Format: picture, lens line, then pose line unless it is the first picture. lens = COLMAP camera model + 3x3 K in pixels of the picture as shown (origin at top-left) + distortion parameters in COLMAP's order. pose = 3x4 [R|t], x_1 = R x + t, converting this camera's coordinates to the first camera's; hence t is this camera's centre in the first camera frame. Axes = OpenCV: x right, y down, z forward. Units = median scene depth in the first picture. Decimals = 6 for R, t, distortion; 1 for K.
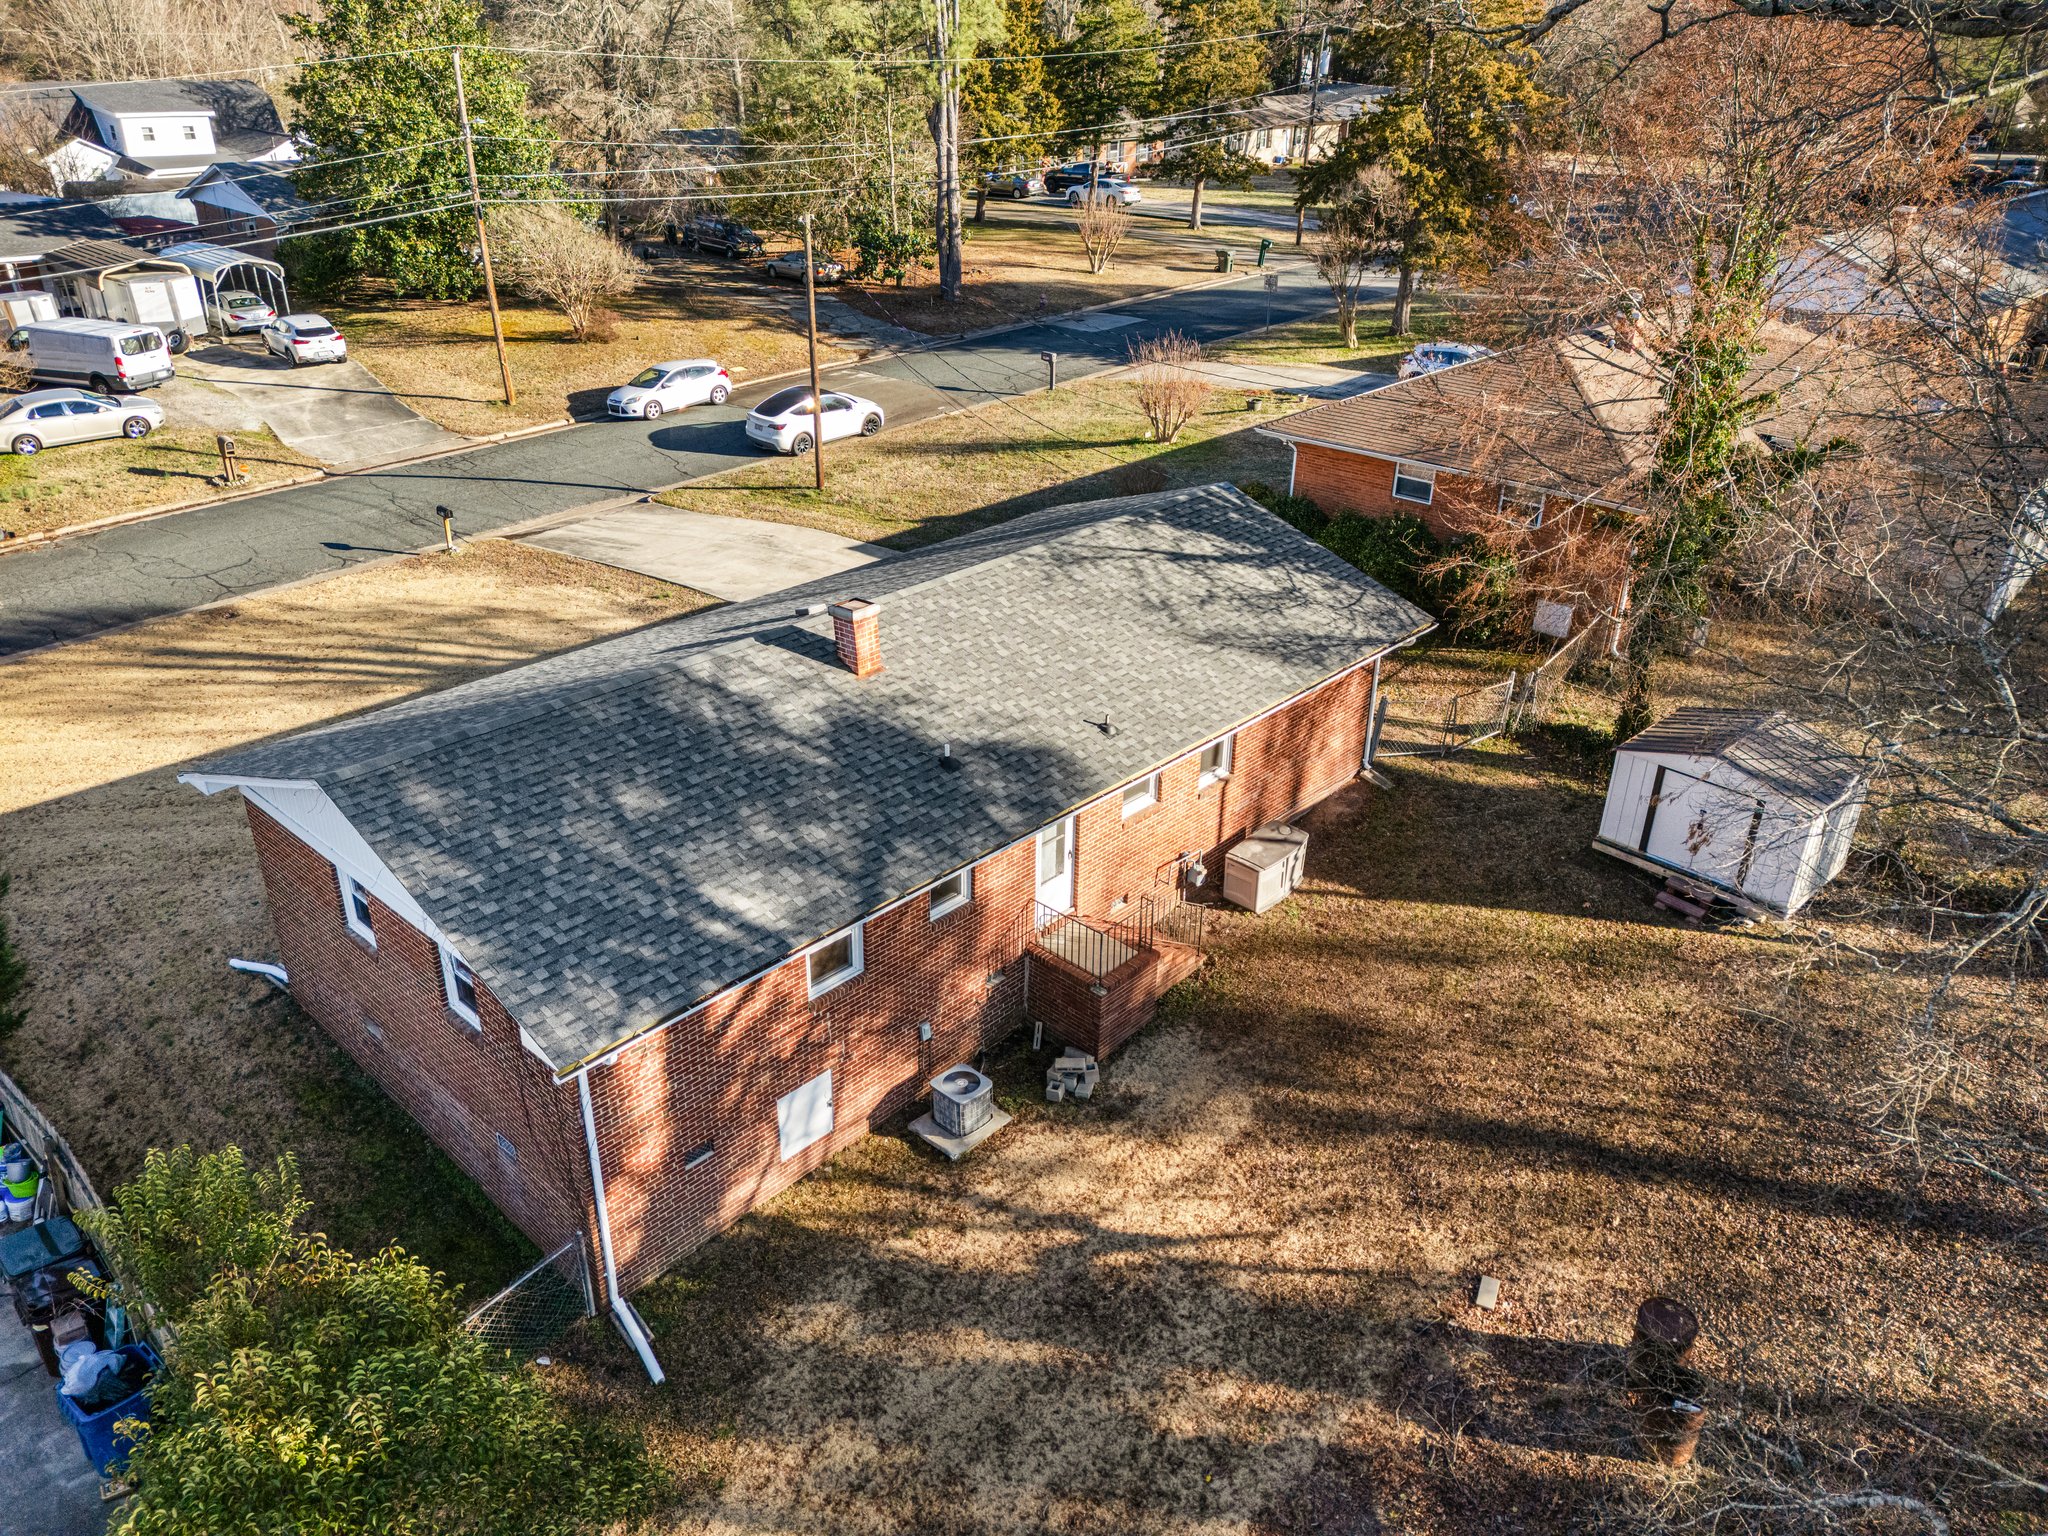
lens RADIAL K [[1464.4, 0, 1024.6], [0, 1464.4, 745.3], [0, 0, 1]] dist [0.116767, -0.108661]
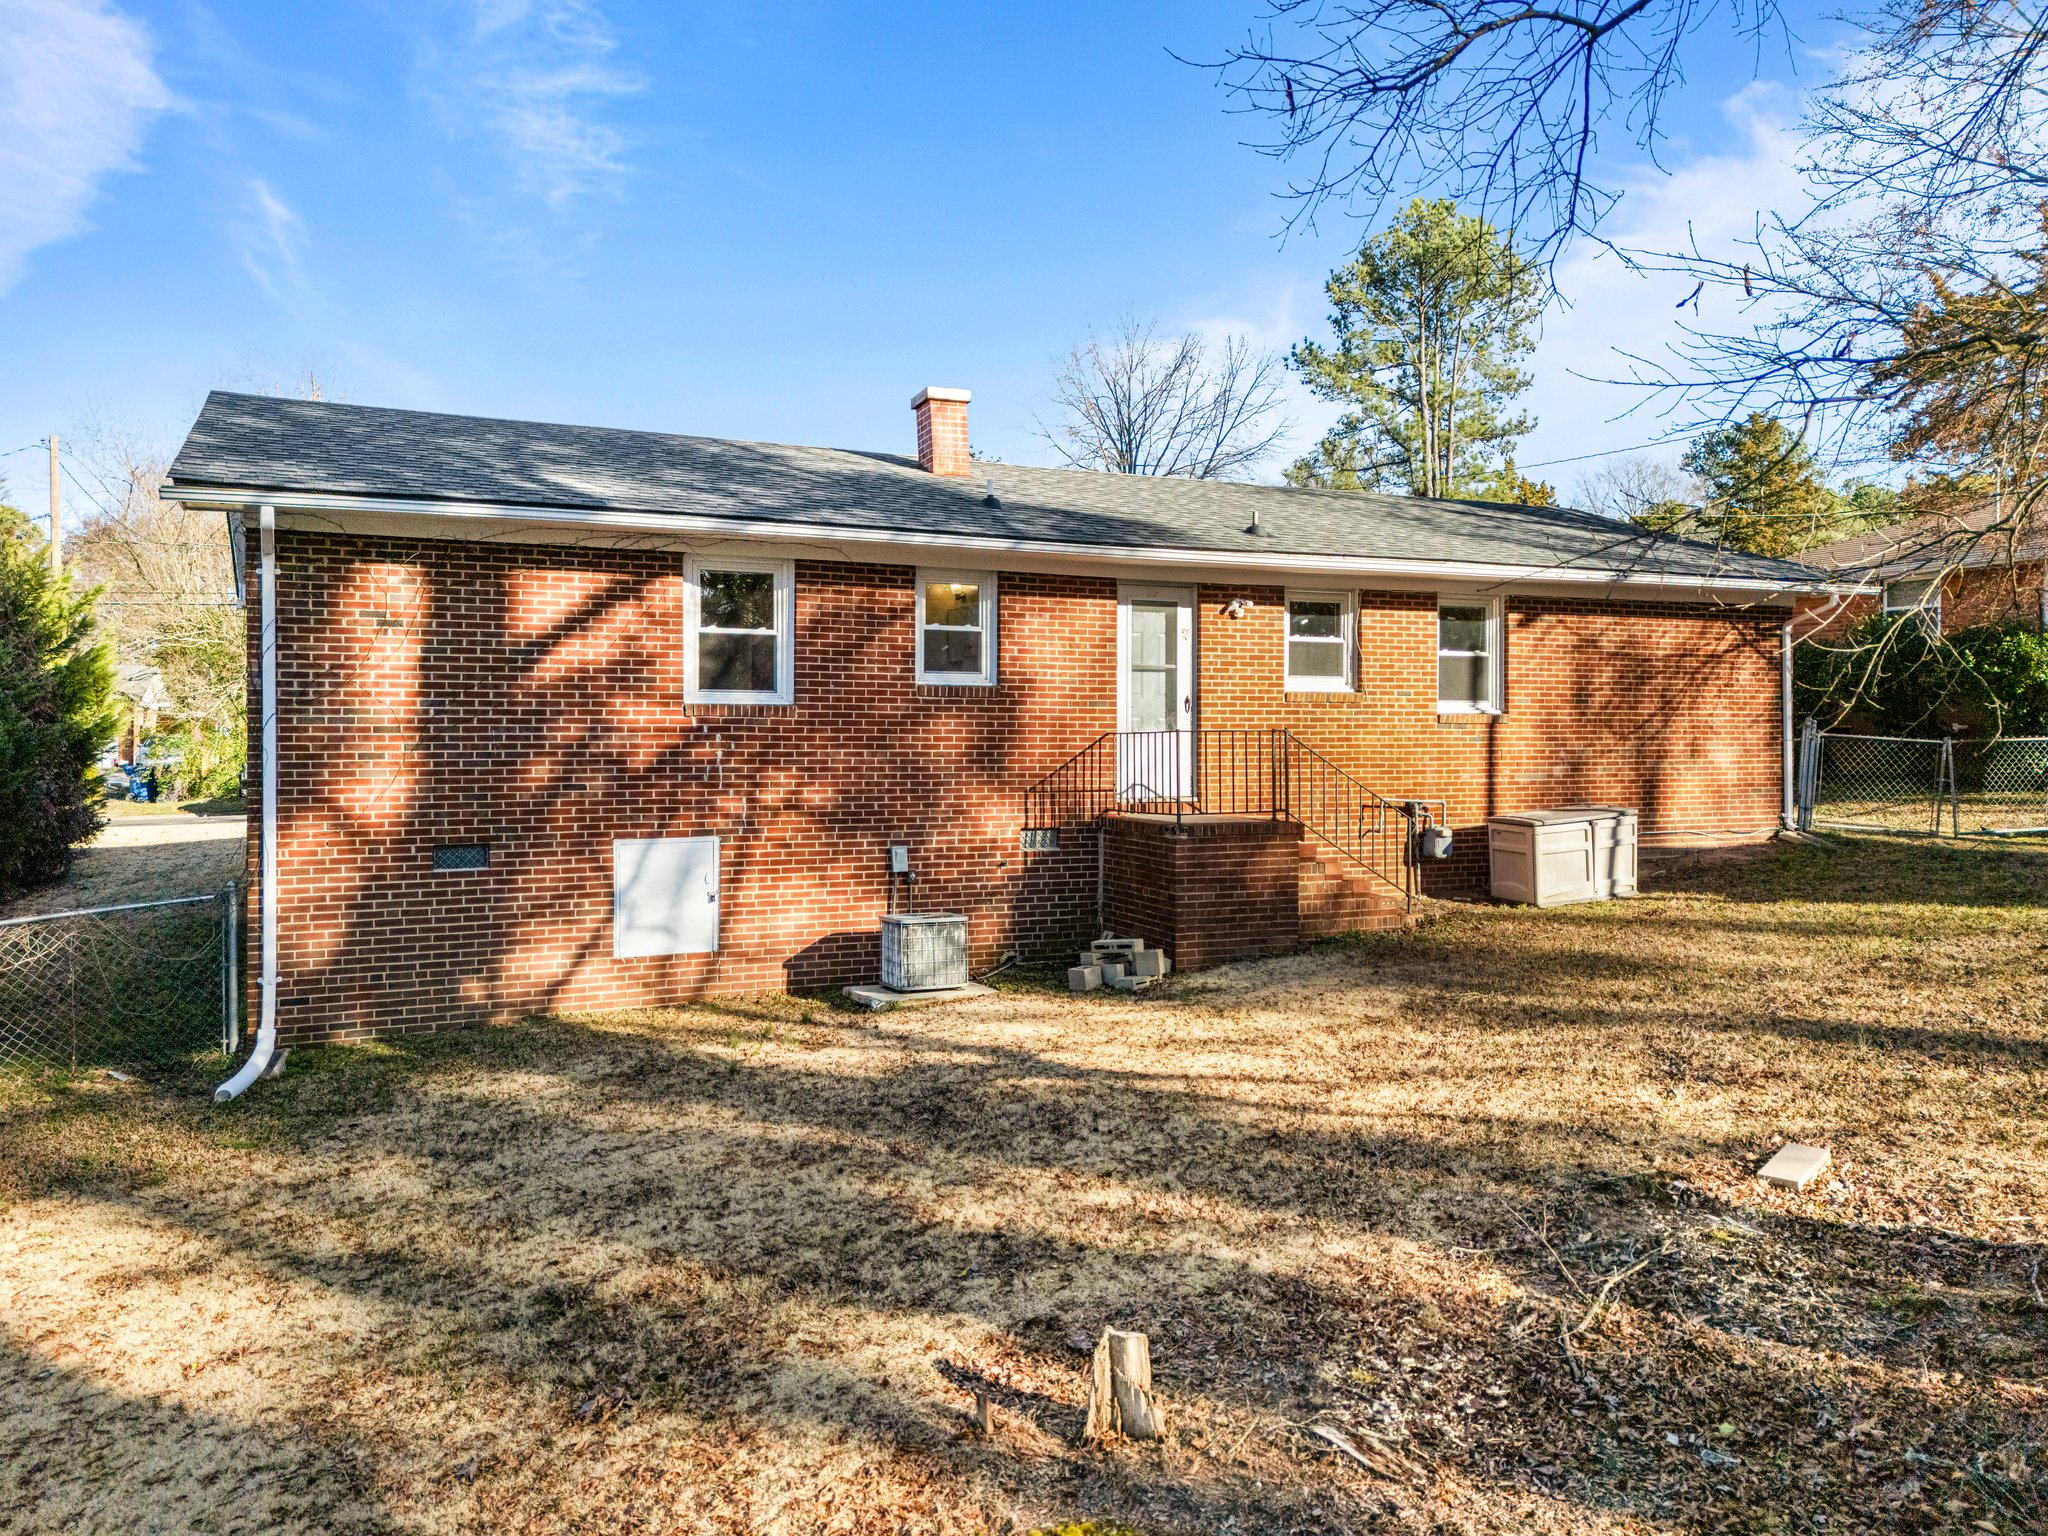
lens RADIAL K [[1464.4, 0, 1024.6], [0, 1464.4, 745.3], [0, 0, 1]] dist [0.116767, -0.108661]
pose [[0.923674, -0.009532, -0.383060, 0.239593], [-0.157101, 0.902386, -0.401272, 0.408679], [0.349493, 0.430824, 0.832013, 0.455174]]
